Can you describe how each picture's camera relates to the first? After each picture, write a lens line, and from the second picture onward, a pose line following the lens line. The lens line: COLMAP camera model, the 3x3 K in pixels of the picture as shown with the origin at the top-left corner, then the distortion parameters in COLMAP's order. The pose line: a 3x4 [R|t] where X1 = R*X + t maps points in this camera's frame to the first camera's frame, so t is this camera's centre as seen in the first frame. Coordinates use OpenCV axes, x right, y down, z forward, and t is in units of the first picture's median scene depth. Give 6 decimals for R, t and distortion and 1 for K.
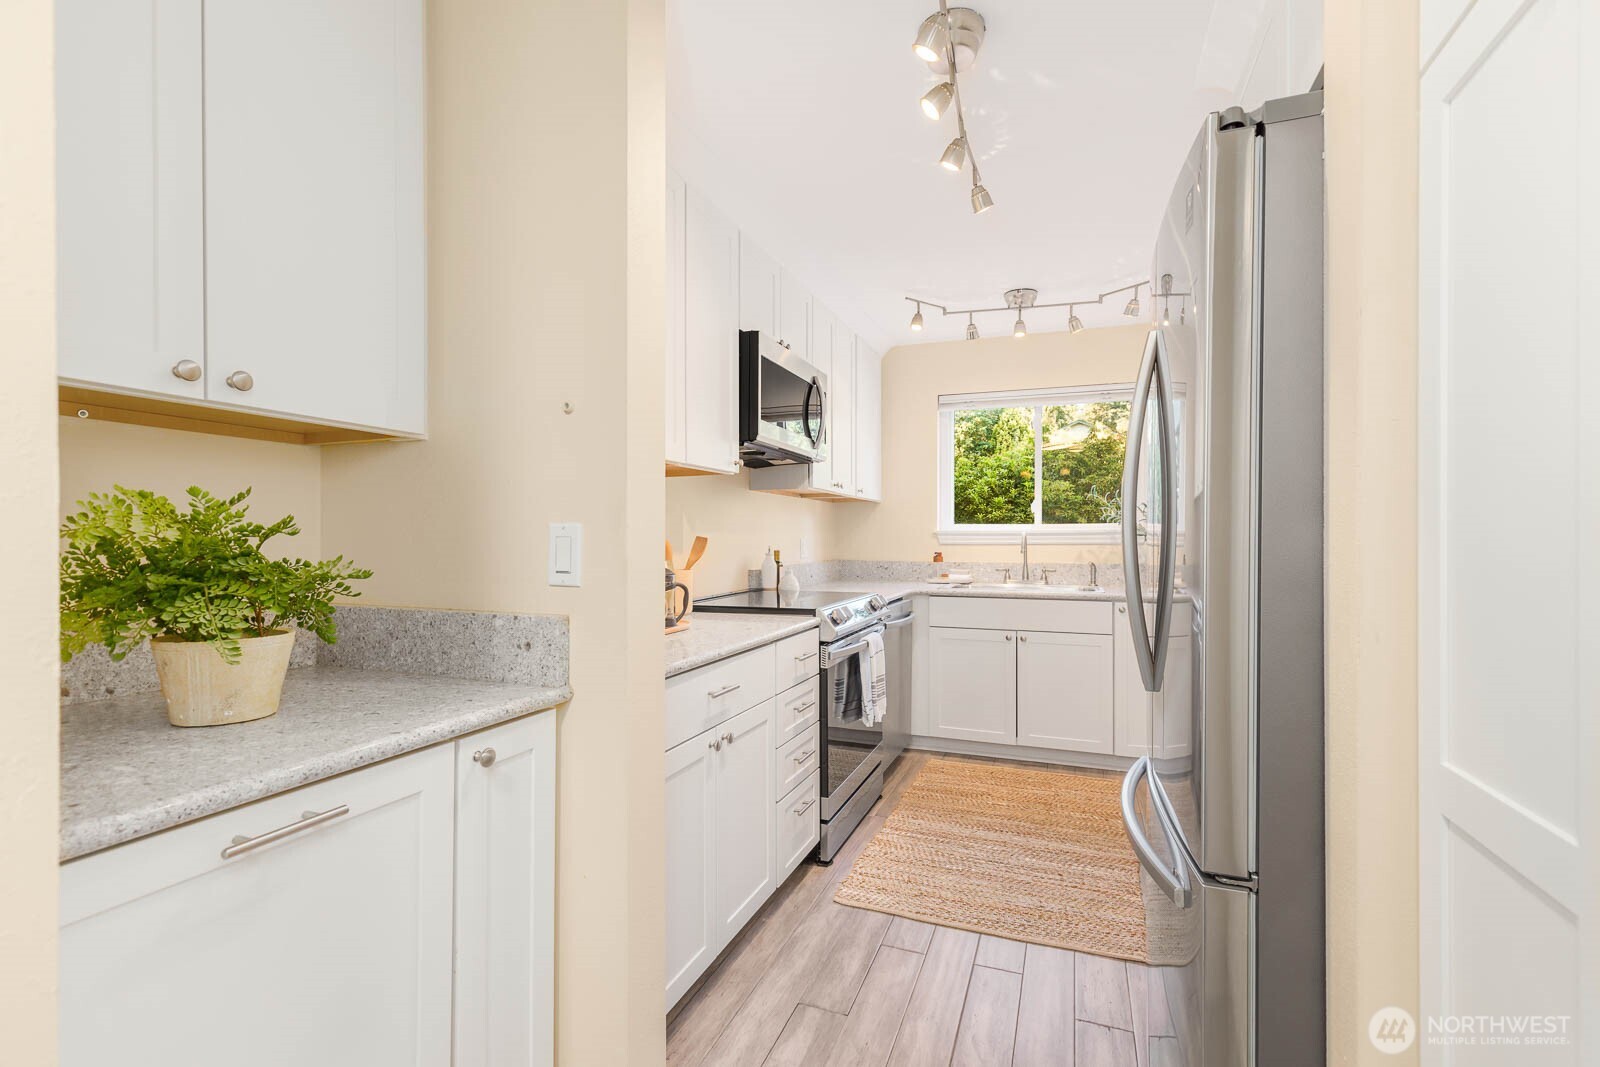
lens RADIAL K [[728.7, 0, 805.0], [0, 728.7, 537.9], [0, 0, 1]] dist [0.006345, -0.001571]
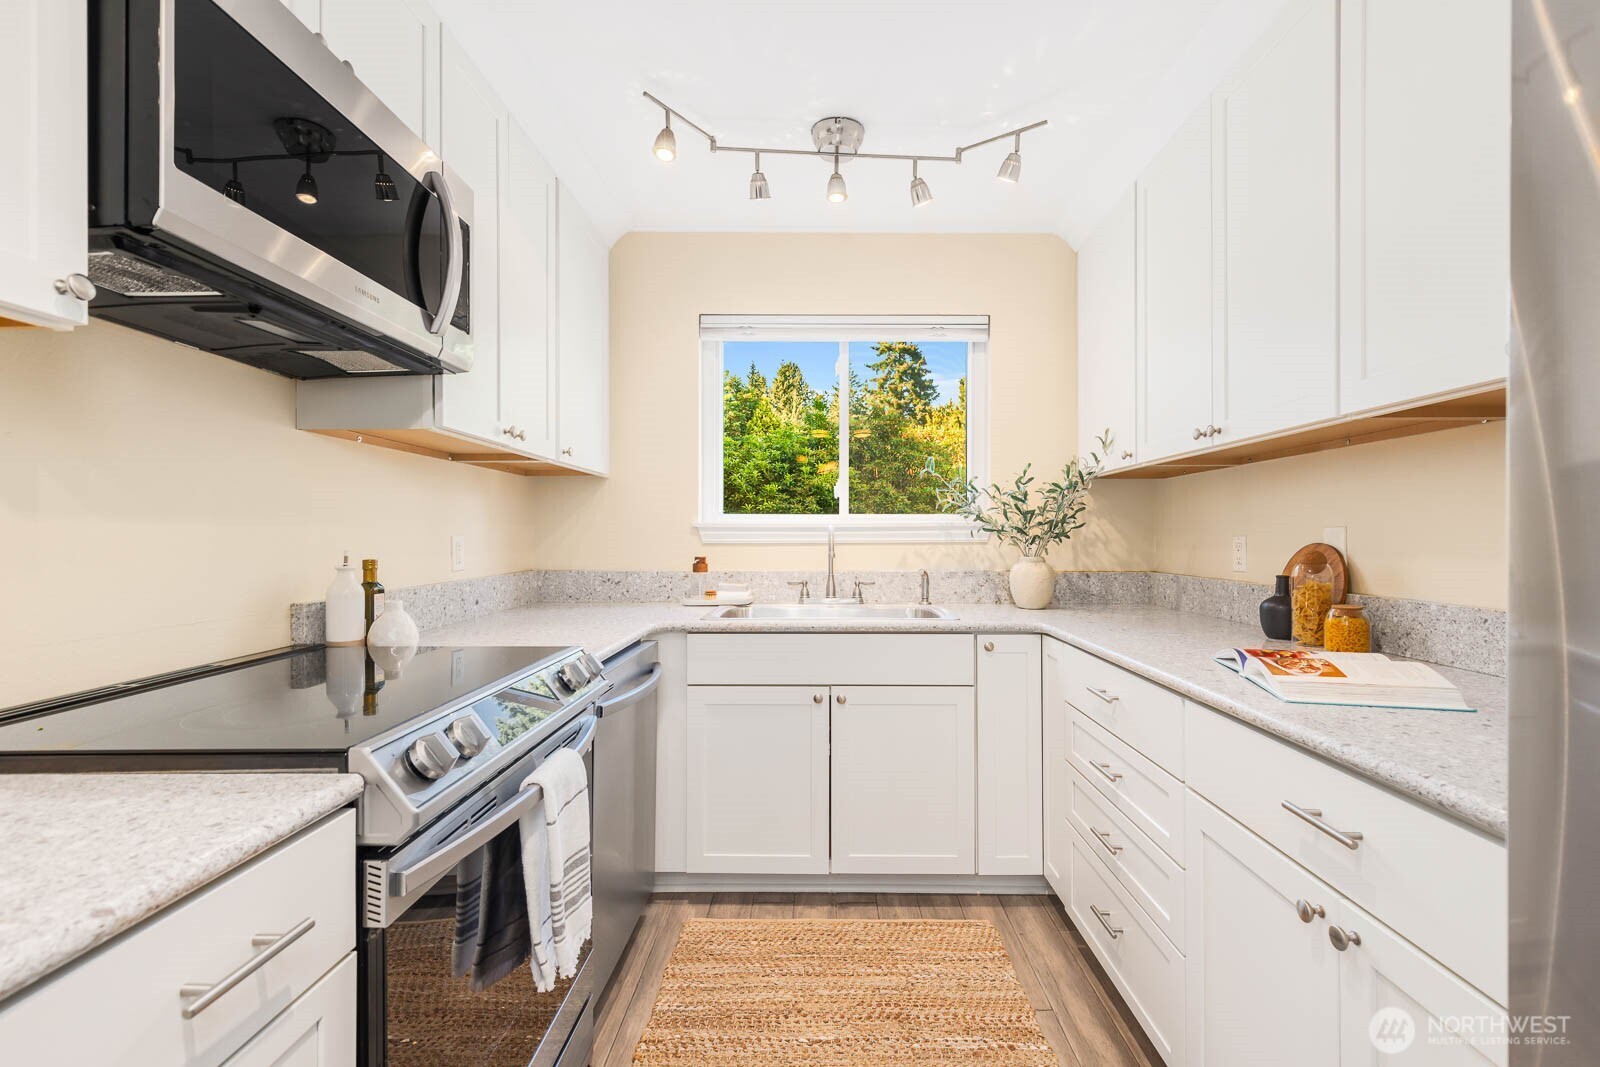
lens RADIAL K [[728.7, 0, 807.7], [0, 728.7, 541.6], [0, 0, 1]] dist [0.006345, -0.001571]
pose [[0.943549, -0.001680, 0.331230, 0.070398], [-0.001522, 0.999955, 0.009405, 0.000459], [-0.331231, -0.009378, 0.943503, 0.430202]]
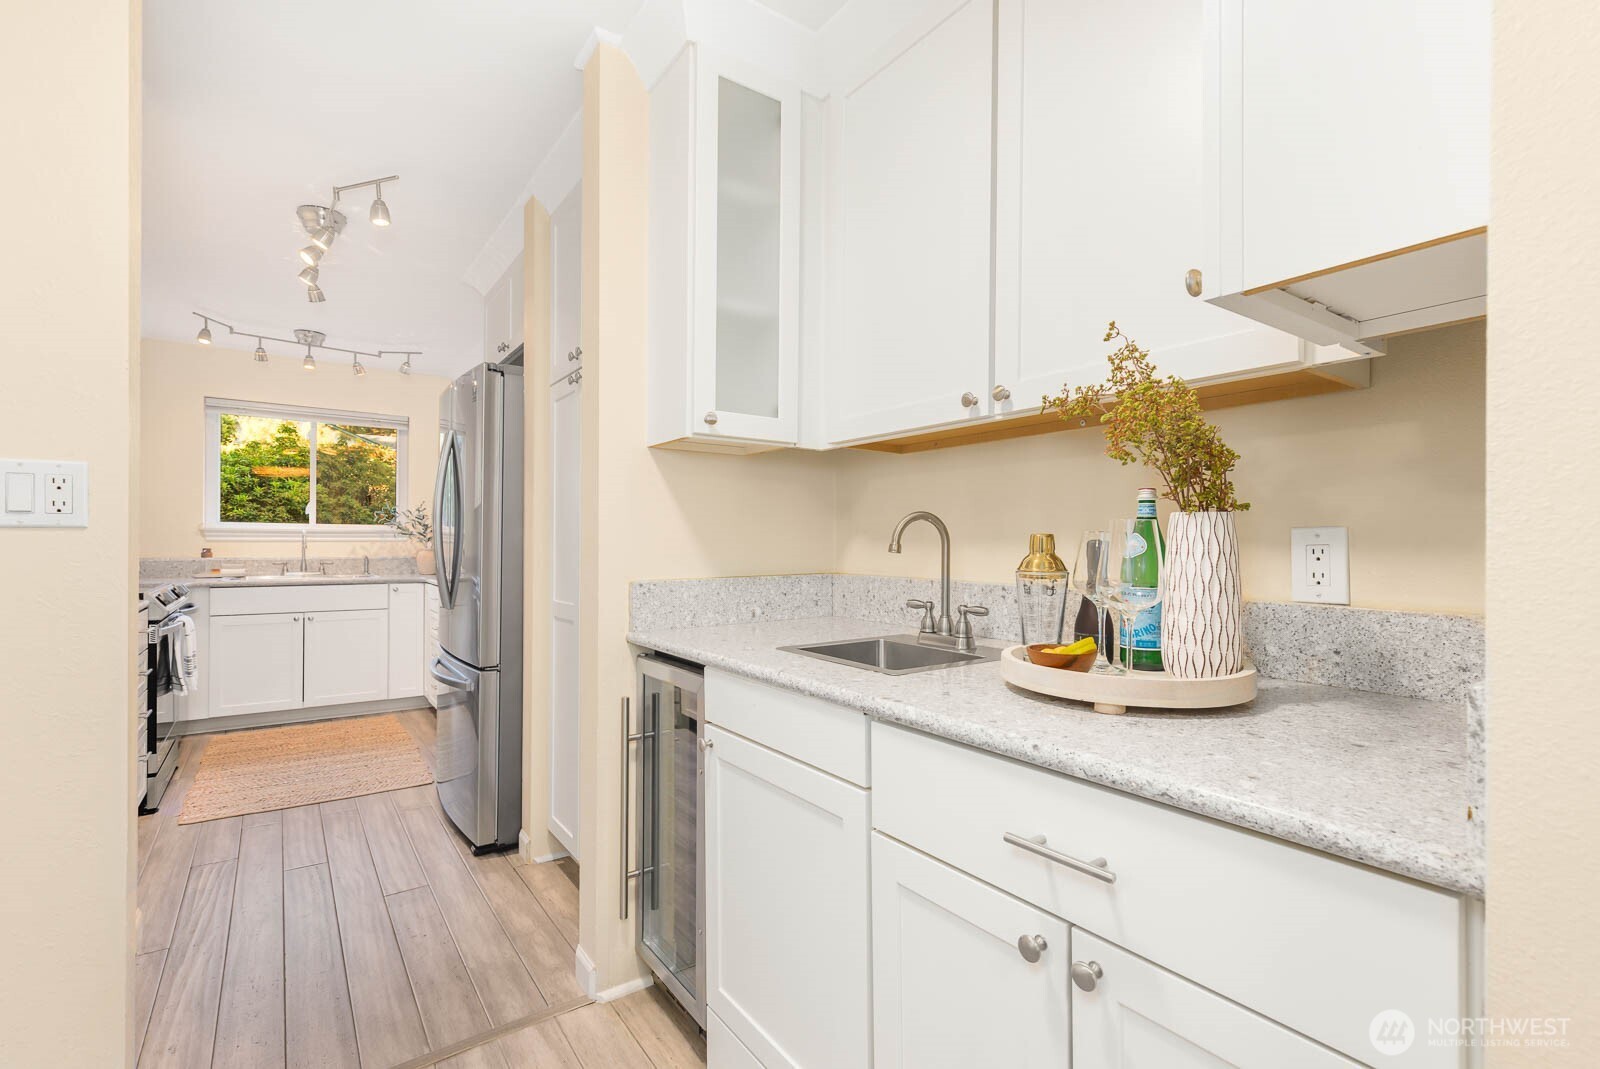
lens RADIAL K [[728.7, 0, 798.9], [0, 728.7, 541.0], [0, 0, 1]] dist [0.006345, -0.001571]
pose [[0.561321, 0.005761, 0.827578, -0.248255], [-0.006814, 0.999974, -0.002339, 0.007070], [-0.827570, -0.004326, 0.561345, -0.350081]]
